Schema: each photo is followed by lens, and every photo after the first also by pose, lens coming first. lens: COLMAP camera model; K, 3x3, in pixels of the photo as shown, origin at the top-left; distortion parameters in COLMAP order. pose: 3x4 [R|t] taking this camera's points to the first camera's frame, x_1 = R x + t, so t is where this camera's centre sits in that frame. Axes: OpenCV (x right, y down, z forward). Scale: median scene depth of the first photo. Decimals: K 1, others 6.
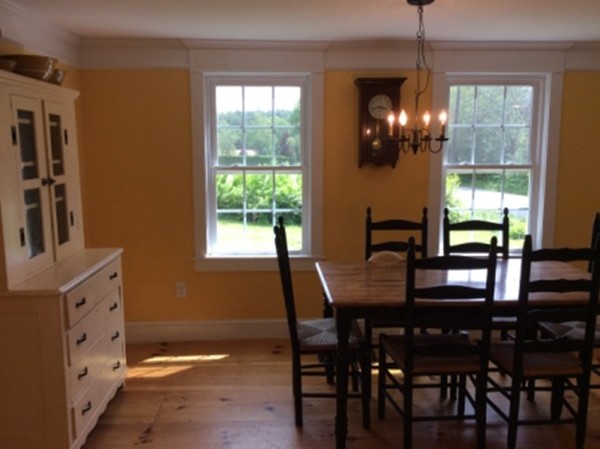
lens RADIAL K [[548.2, 0, 309.8], [0, 548.2, 224.0], [0, 0, 1]] dist [0.128025, -0.225851]
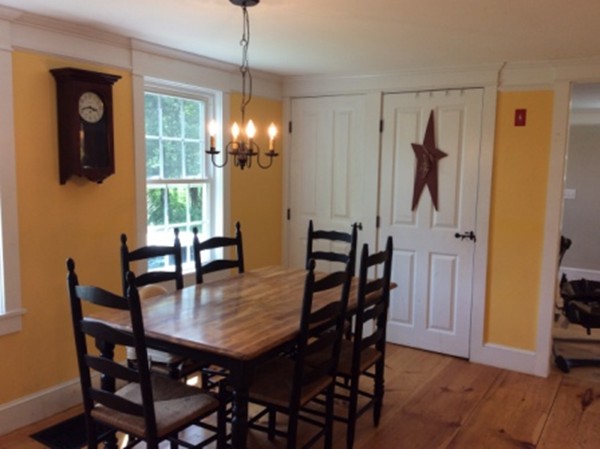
lens RADIAL K [[548.2, 0, 309.8], [0, 548.2, 224.0], [0, 0, 1]] dist [0.128025, -0.225851]
pose [[0.569431, -0.077751, 0.818354, -0.394606], [0.091202, 0.995346, 0.031106, -0.044812], [-0.816964, 0.056923, 0.573872, 0.316766]]
